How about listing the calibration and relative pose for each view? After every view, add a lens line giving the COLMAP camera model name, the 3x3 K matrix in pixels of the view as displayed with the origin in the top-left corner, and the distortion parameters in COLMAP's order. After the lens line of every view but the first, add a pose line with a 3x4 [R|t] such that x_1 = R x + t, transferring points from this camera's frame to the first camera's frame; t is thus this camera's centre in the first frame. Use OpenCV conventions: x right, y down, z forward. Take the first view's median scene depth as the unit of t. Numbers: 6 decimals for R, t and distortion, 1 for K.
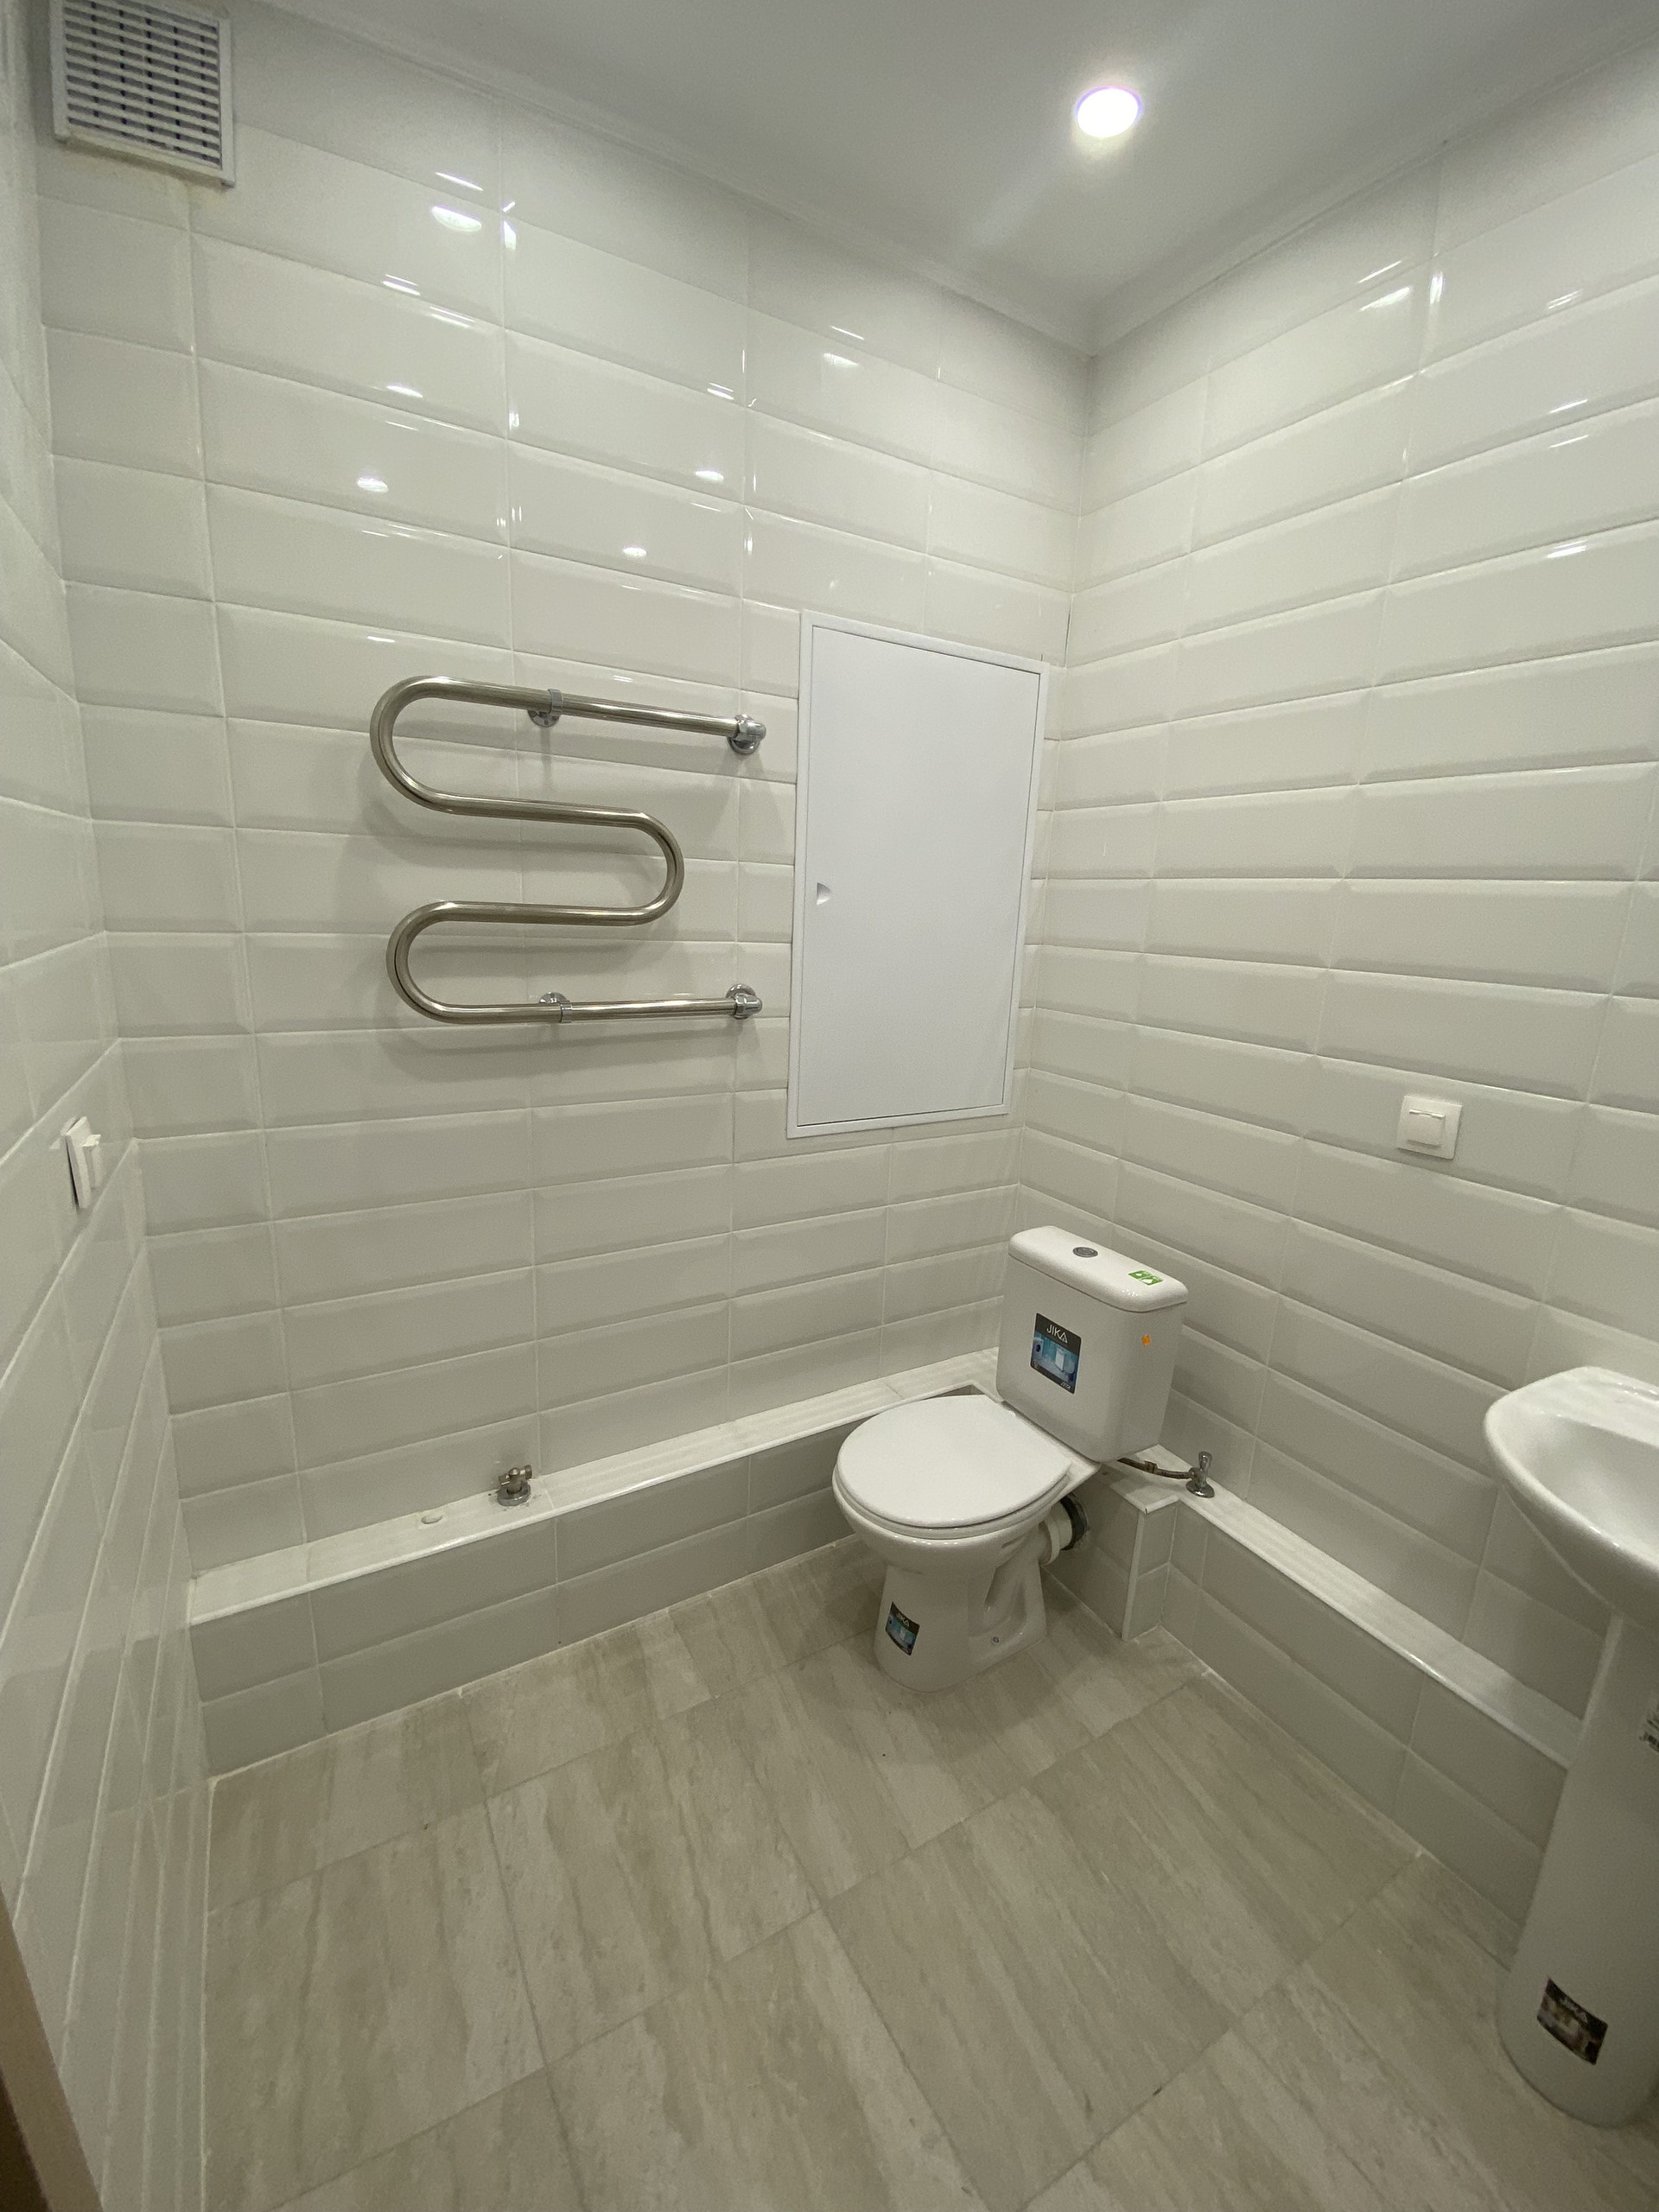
lens RADIAL K [[895.9, 0, 829.5], [0, 895.9, 1106.0], [0, 0, 1]] dist [0.023329, -0.020477]
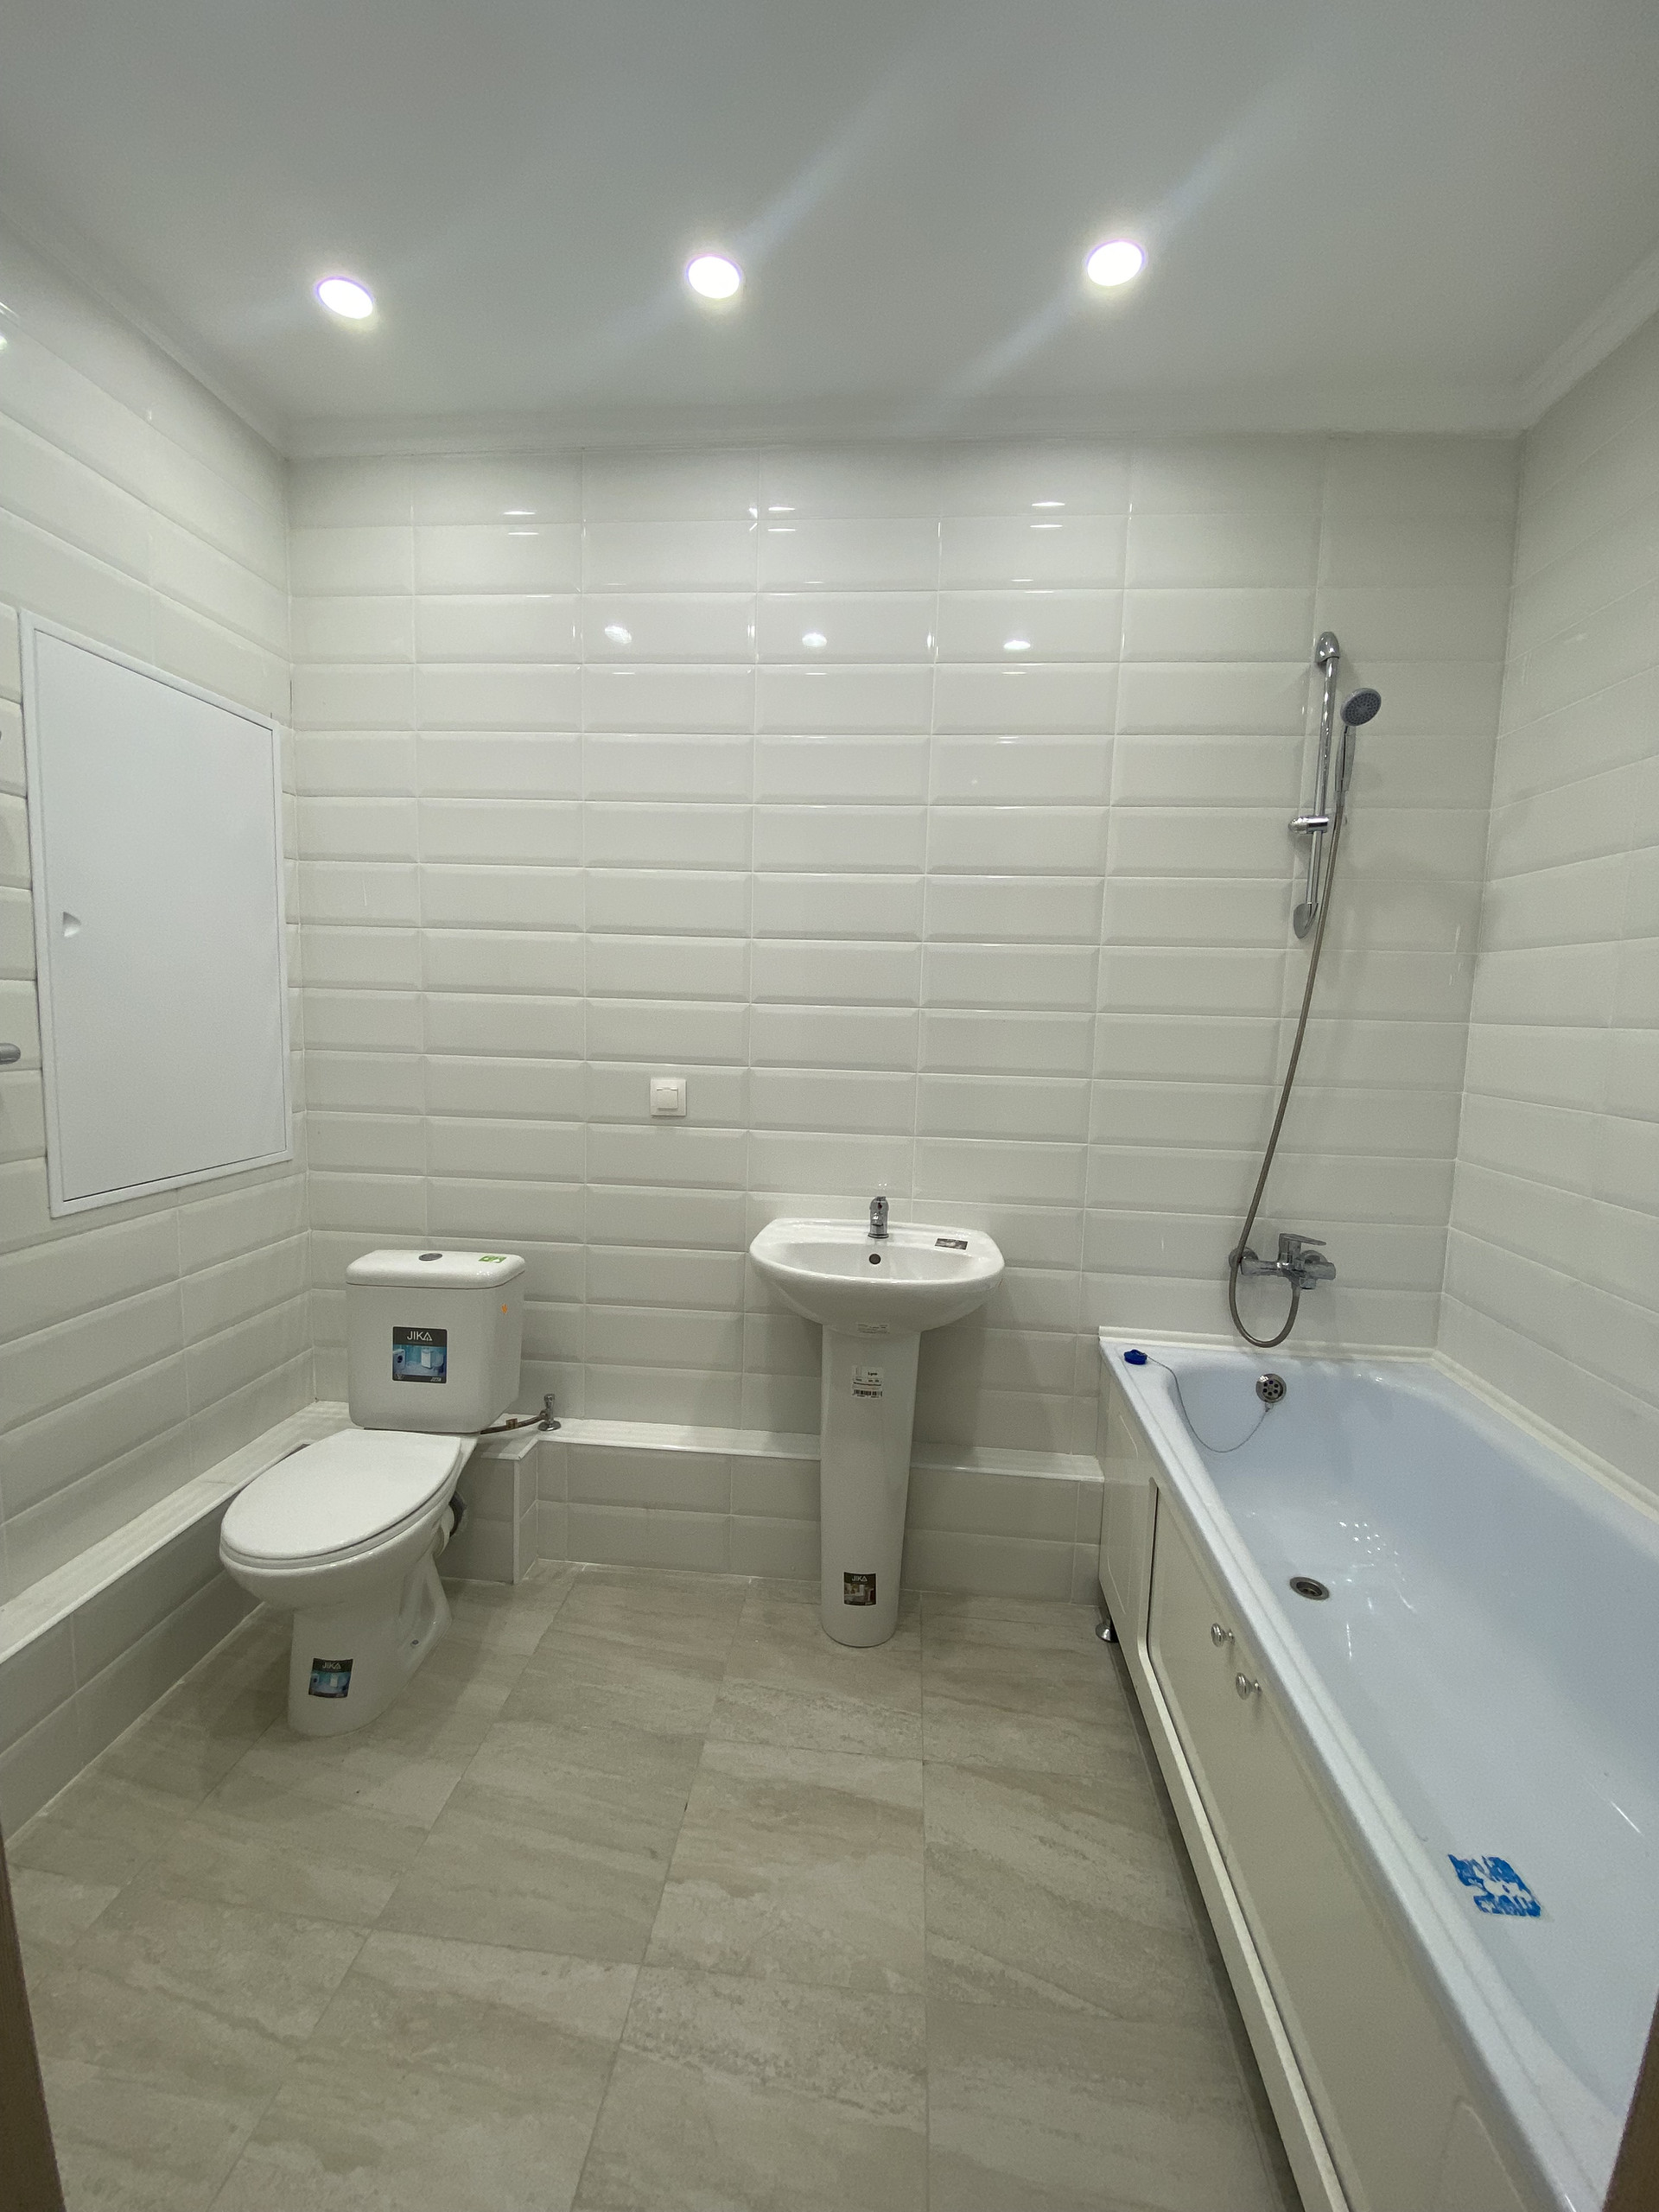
lens RADIAL K [[895.9, 0, 829.5], [0, 895.9, 1106.0], [0, 0, 1]] dist [0.023329, -0.020477]
pose [[0.585354, -0.111729, 0.803043, -0.305810], [0.173684, 0.984746, 0.010408, 0.054287], [-0.791956, 0.133384, 0.595831, -0.082179]]
